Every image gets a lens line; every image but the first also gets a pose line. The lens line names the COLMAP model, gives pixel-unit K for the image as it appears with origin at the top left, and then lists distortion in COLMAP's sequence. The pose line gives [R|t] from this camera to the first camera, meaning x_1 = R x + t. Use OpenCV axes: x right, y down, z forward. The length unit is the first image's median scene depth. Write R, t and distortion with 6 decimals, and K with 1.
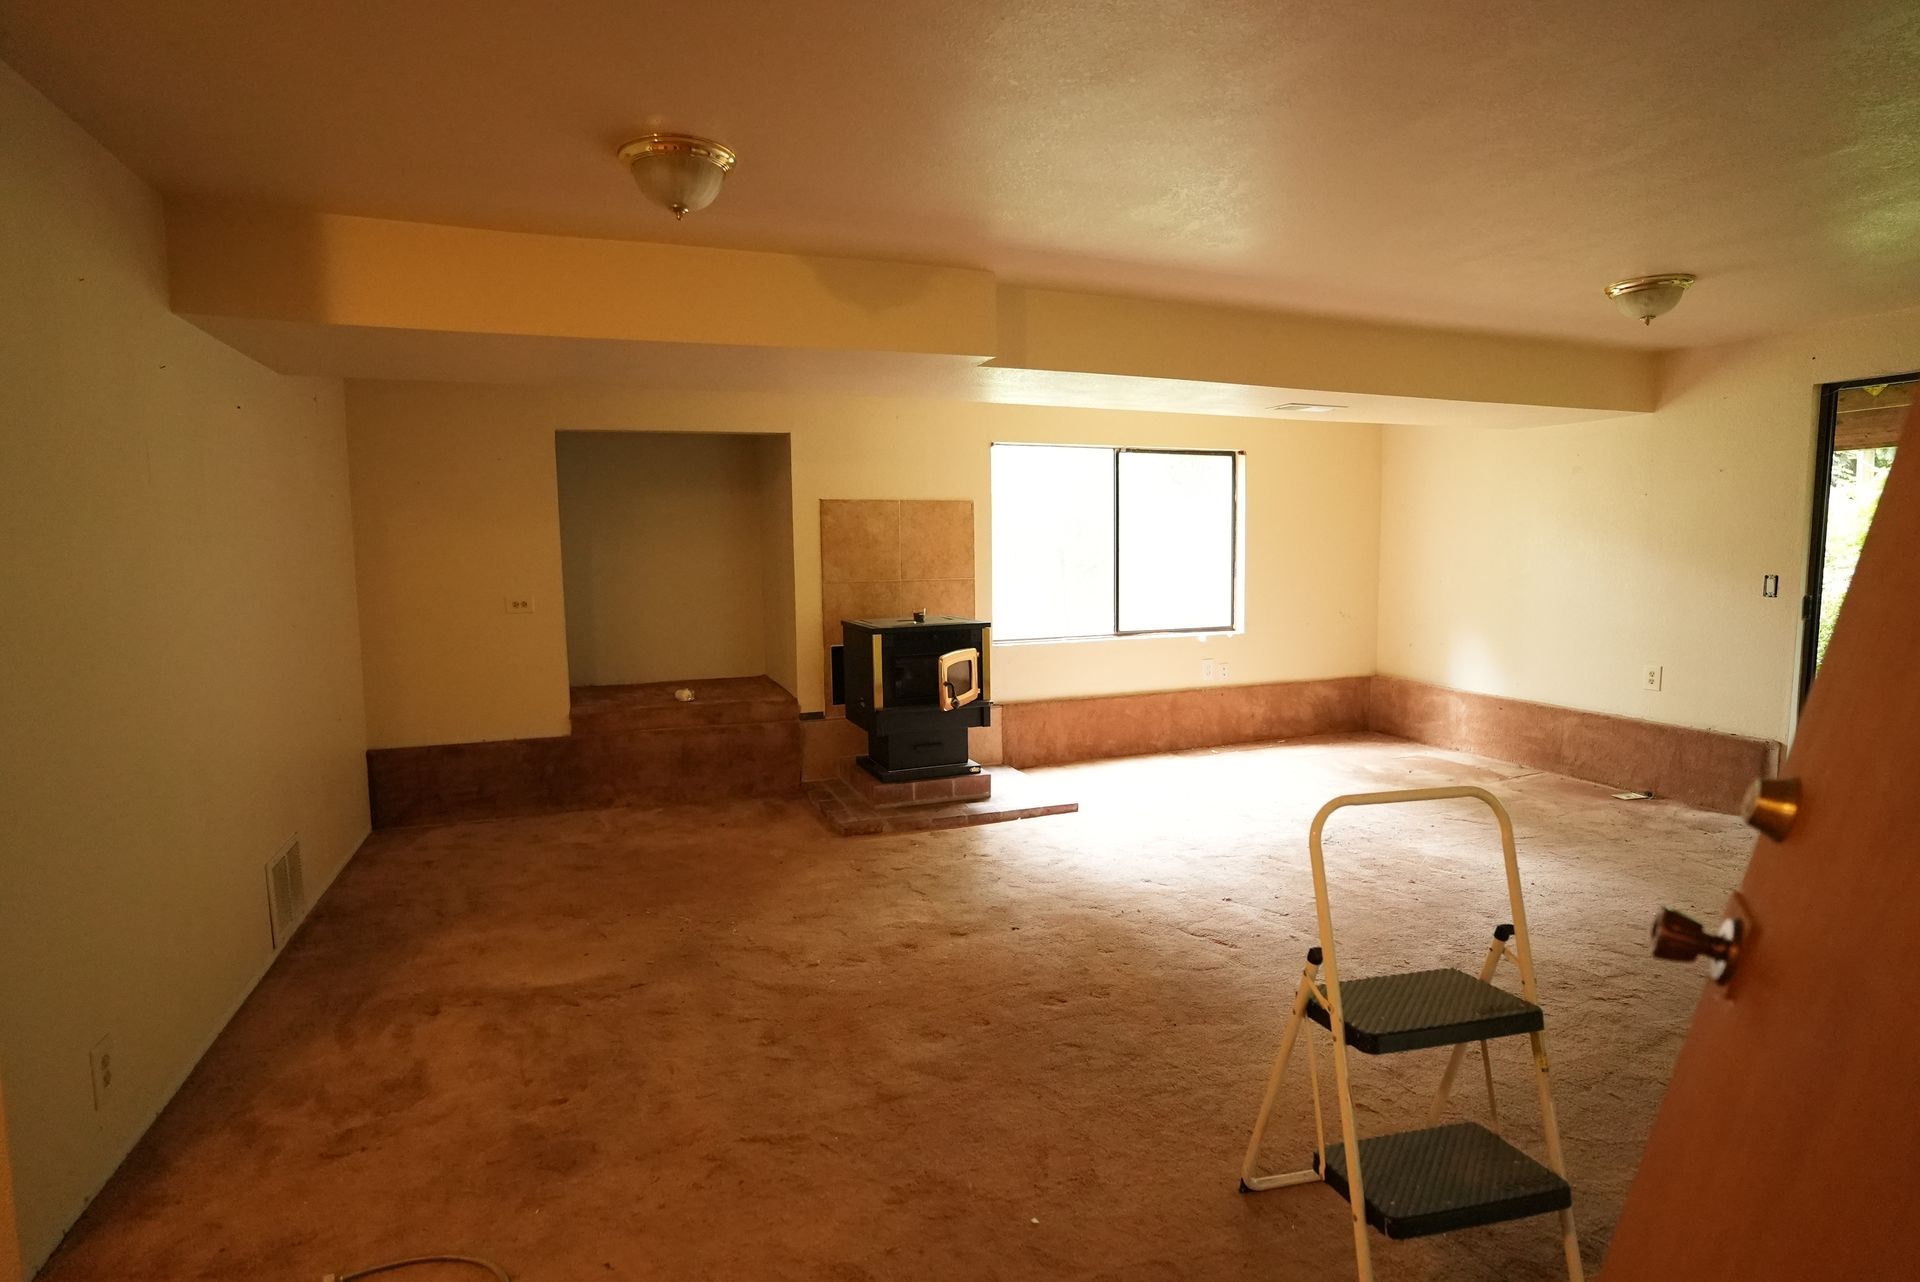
lens RADIAL K [[982.9, 0, 945.2], [0, 982.9, 647.3], [0, 0, 1]] dist [-0.080890, 0.041856]
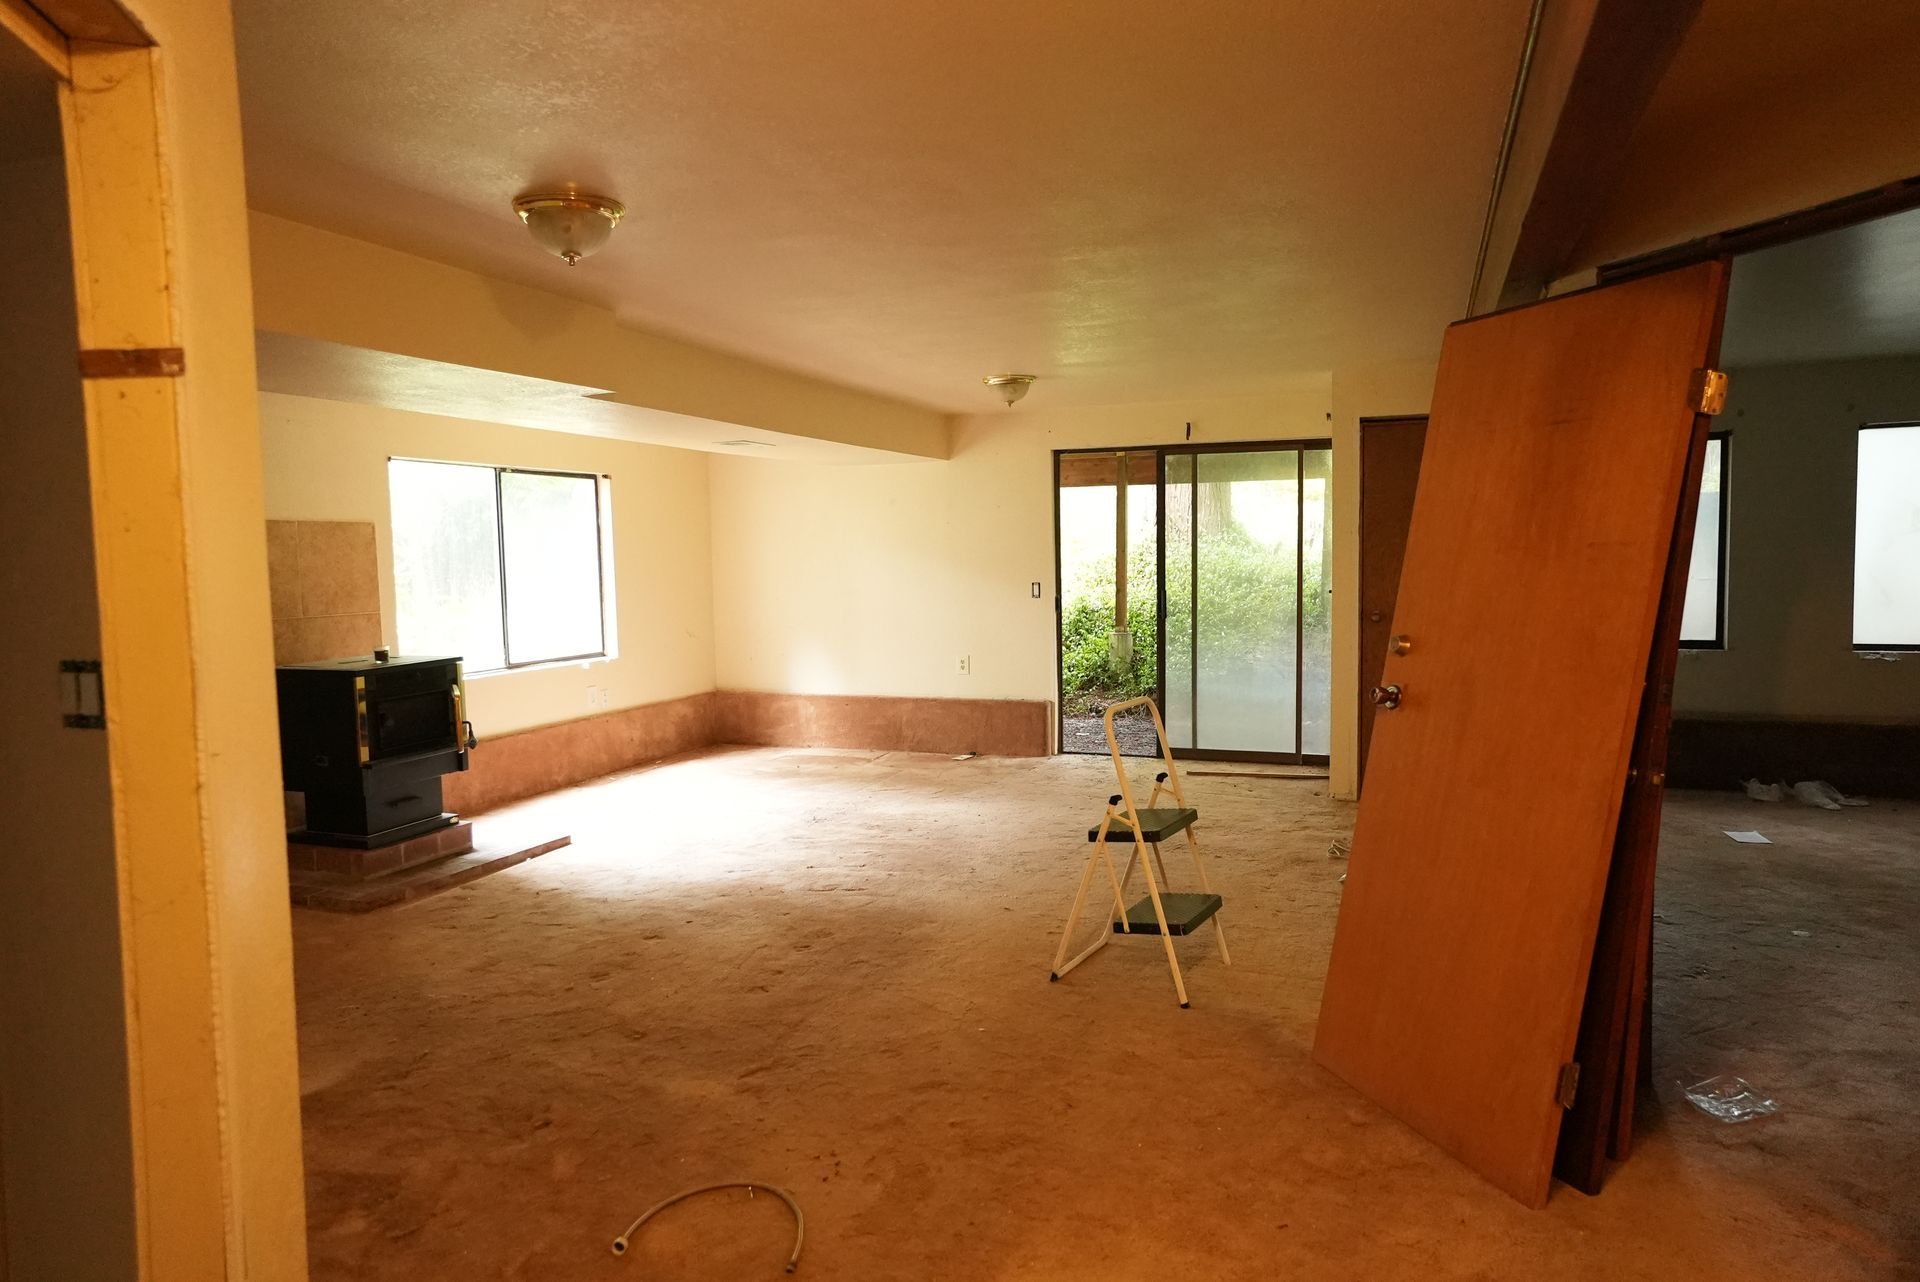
lens RADIAL K [[1144.2, 0, 960.0], [0, 1144.2, 641.0], [0, 0, 1]] dist [0.001705, 0.003038]
pose [[0.687470, -0.059149, 0.723800, -0.363814], [0.090162, 0.995918, -0.004250, 0.006038], [-0.720594, 0.068181, 0.689997, -0.066868]]
